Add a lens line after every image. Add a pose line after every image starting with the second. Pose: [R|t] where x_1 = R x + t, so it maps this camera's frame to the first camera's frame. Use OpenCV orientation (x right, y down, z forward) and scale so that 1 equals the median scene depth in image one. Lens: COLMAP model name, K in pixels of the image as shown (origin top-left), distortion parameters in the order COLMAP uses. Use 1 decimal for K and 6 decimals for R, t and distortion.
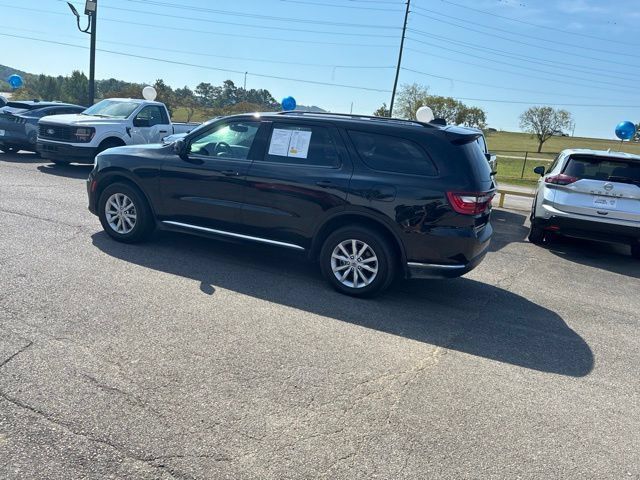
lens RADIAL K [[485.1, 0, 321.4], [0, 485.1, 236.2], [0, 0, 1]] dist [0.053164, -0.068756]
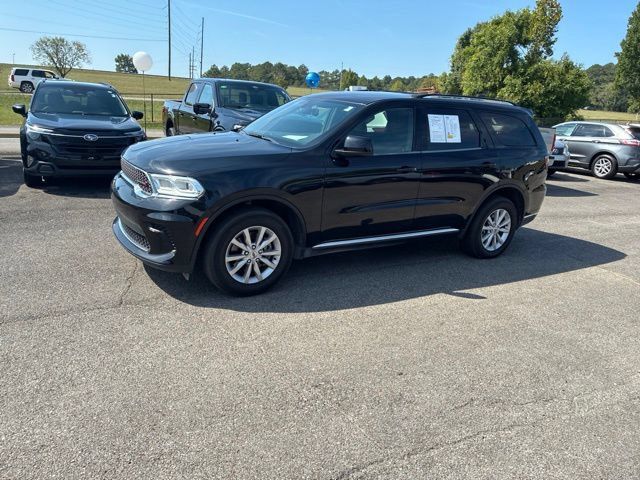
lens RADIAL K [[485.1, 0, 318.6], [0, 485.1, 233.9], [0, 0, 1]] dist [0.053164, -0.068756]
pose [[0.571495, -0.267923, 0.775636, -0.906862], [0.164648, 0.963416, 0.211472, -0.209425], [-0.803918, 0.006852, 0.594701, 0.553416]]
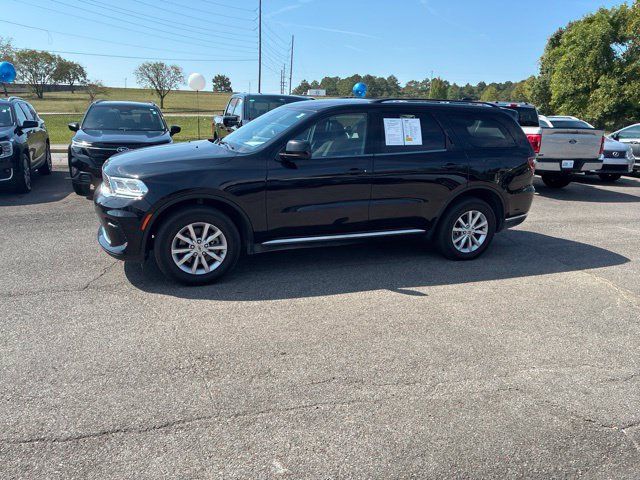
lens RADIAL K [[485.1, 0, 318.6], [0, 485.1, 238.6], [0, 0, 1]] dist [0.053164, -0.068756]
pose [[0.705905, -0.251014, 0.662337, -0.805842], [0.188743, 0.967950, 0.165678, -0.156914], [-0.682696, 0.008058, 0.730658, 0.343335]]
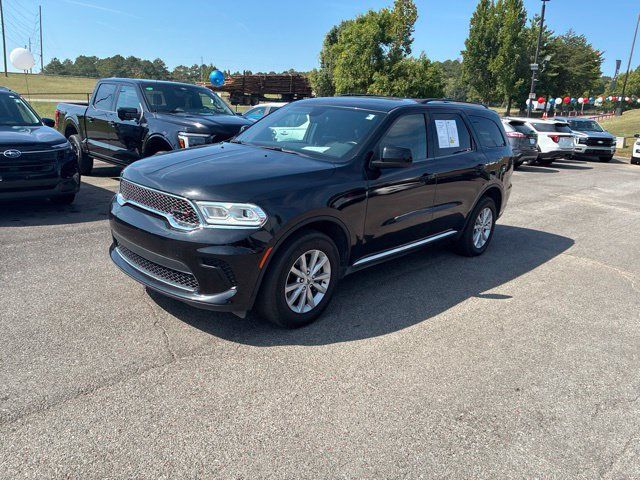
lens RADIAL K [[485.1, 0, 319.3], [0, 485.1, 241.1], [0, 0, 1]] dist [0.053164, -0.068756]
pose [[0.329168, -0.325013, 0.886575, -0.970512], [0.183360, 0.943027, 0.277630, -0.272343], [-0.926298, 0.071175, 0.370009, 0.790116]]
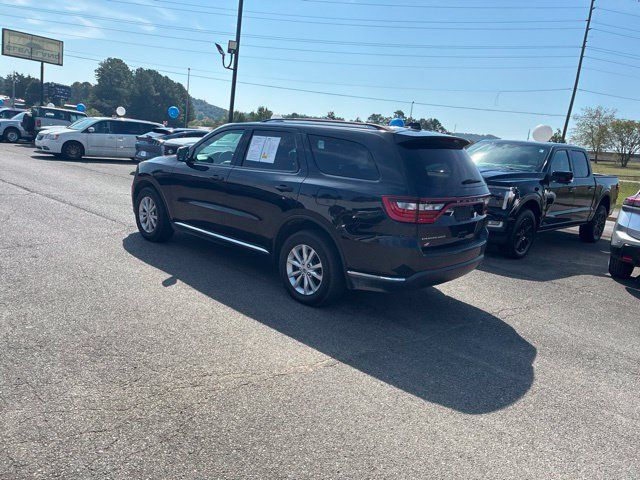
lens RADIAL K [[486.5, 0, 323.8], [0, 486.5, 237.7], [0, 0, 1]] dist [0.048912, -0.060965]
pose [[0.943520, 0.054597, -0.326787, 0.357244], [-0.072729, 0.996402, -0.043515, 0.027399], [0.323235, 0.064824, 0.944096, 0.072433]]
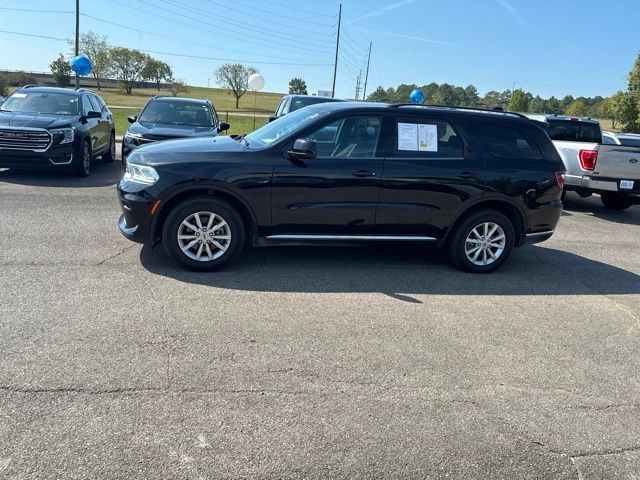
lens RADIAL K [[485.1, 0, 315.6], [0, 485.1, 235.1], [0, 0, 1]] dist [0.053164, -0.068756]
pose [[0.807476, -0.177728, 0.562490, -0.737188], [0.127661, 0.983586, 0.127518, -0.131321], [-0.575921, -0.031159, 0.816911, 0.265814]]
